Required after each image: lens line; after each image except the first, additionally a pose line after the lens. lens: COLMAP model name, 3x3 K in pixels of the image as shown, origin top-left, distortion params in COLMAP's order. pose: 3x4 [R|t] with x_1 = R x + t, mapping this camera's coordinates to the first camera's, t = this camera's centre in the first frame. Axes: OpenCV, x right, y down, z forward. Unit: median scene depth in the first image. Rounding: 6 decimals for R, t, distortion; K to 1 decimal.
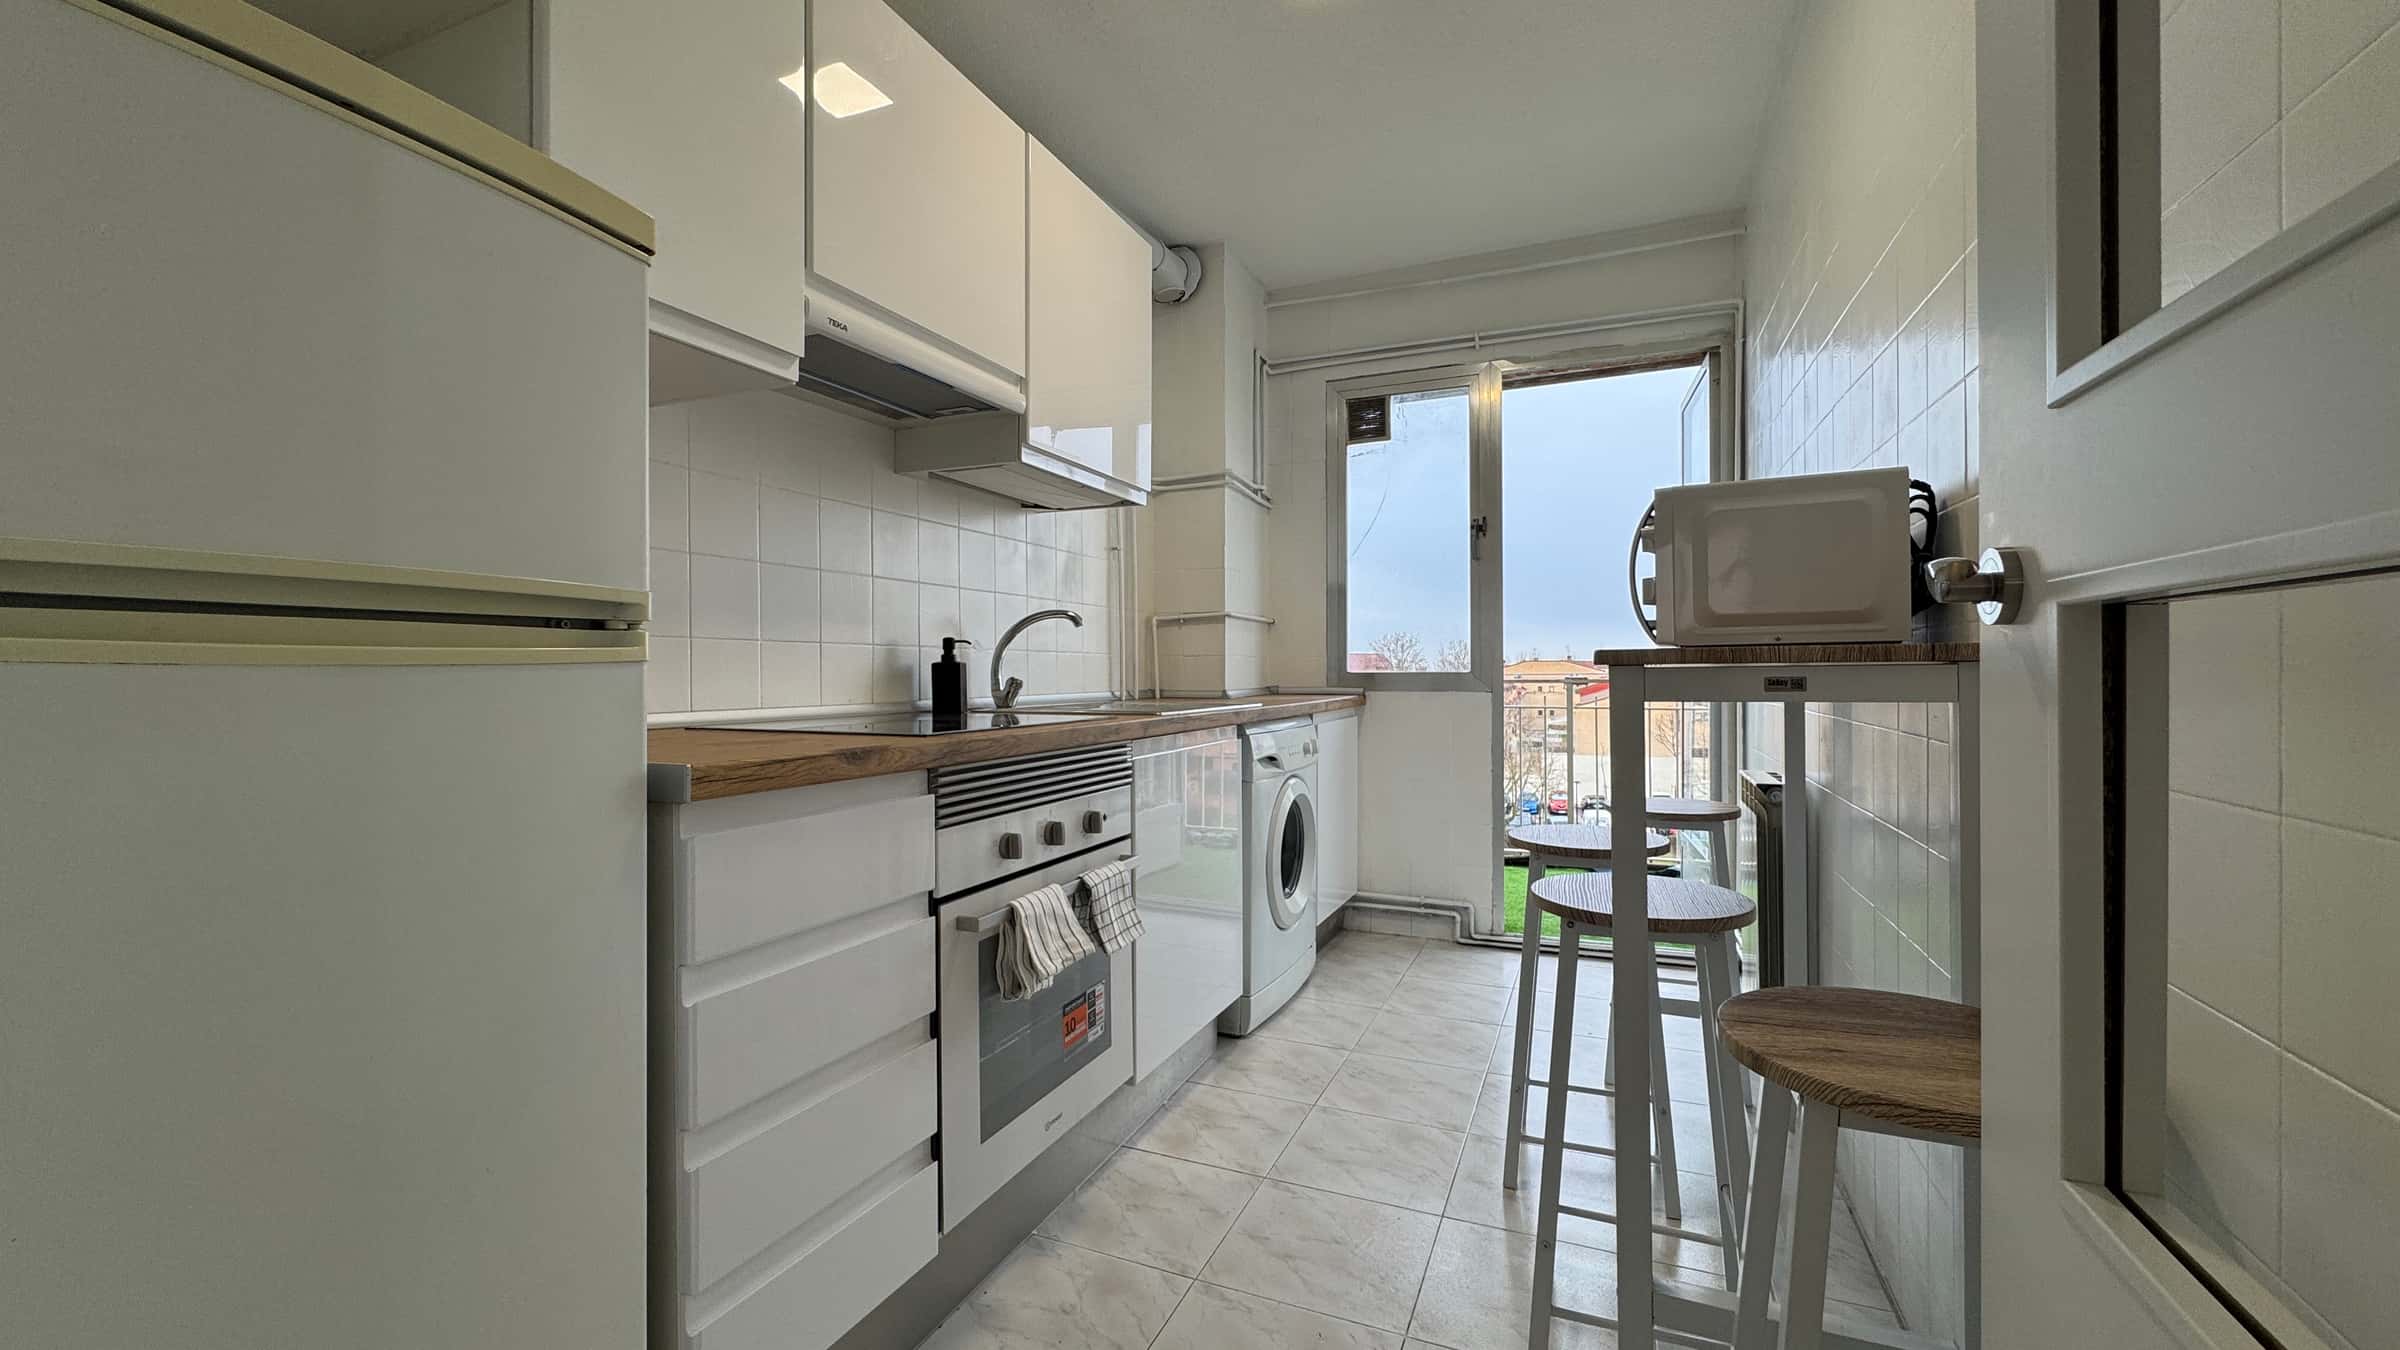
lens RADIAL K [[954.7, 0, 1200.0], [0, 954.7, 675.0], [0, 0, 1]] dist [-0.002113, -0.000482]
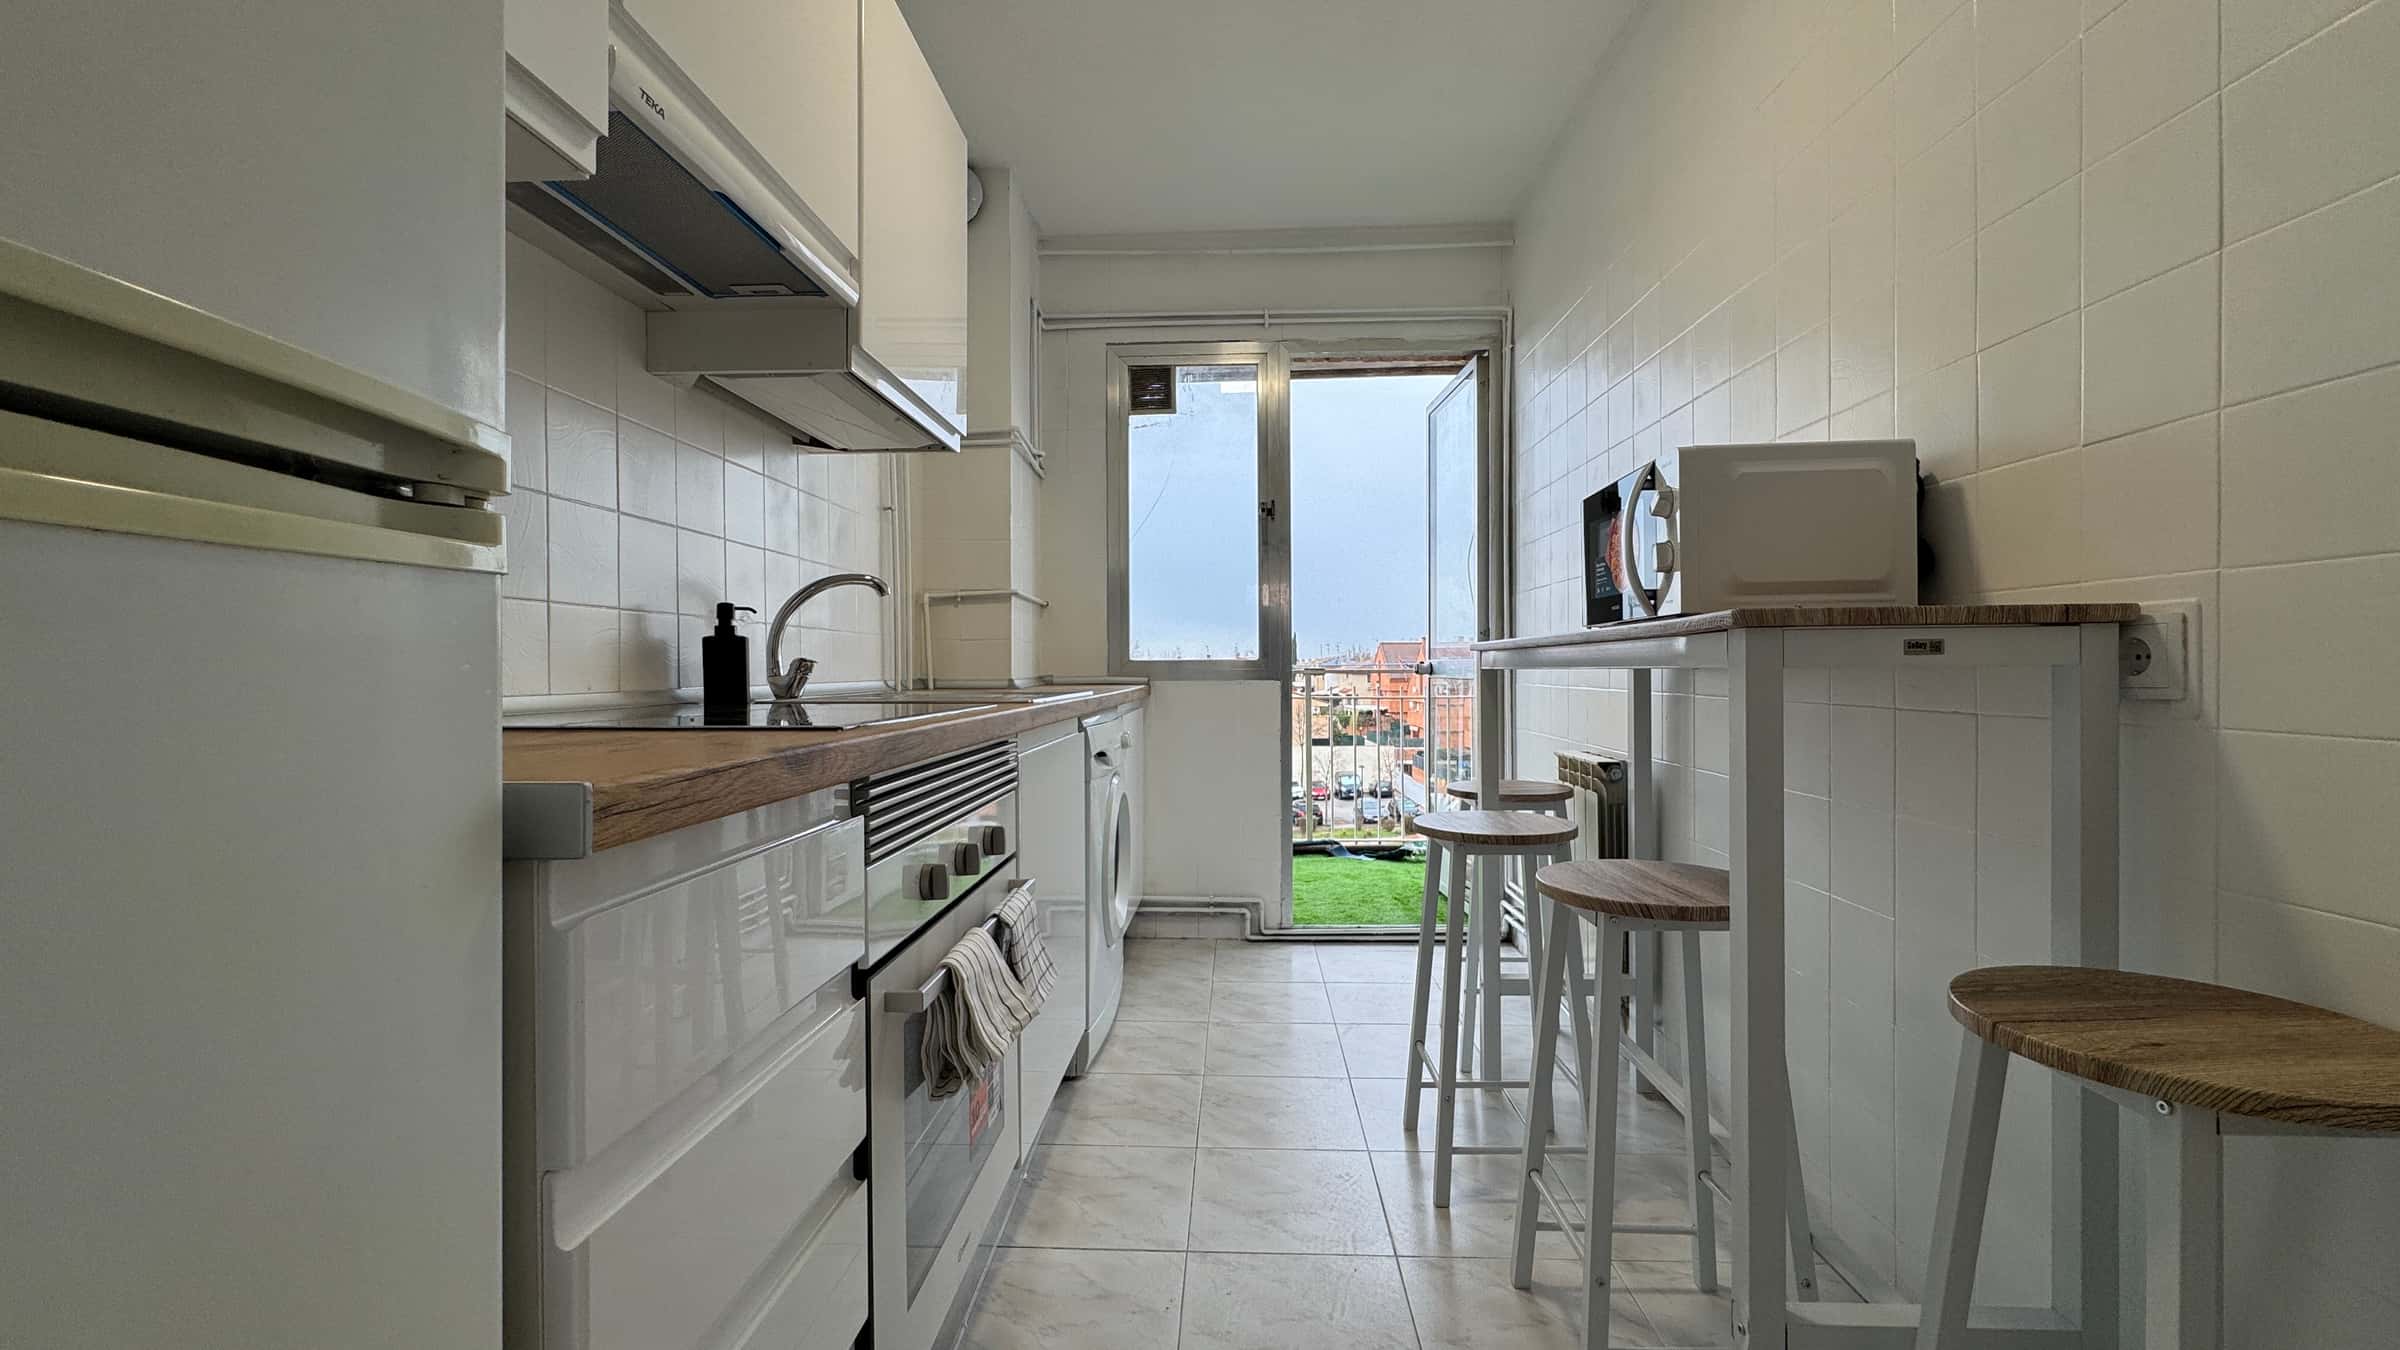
lens RADIAL K [[954.7, 0, 1200.0], [0, 954.7, 675.0], [0, 0, 1]] dist [-0.002113, -0.000482]
pose [[0.935761, -0.002730, 0.352625, -0.164098], [0.002184, 0.999996, 0.001948, 0.014613], [-0.352628, -0.001053, 0.935763, 0.162524]]
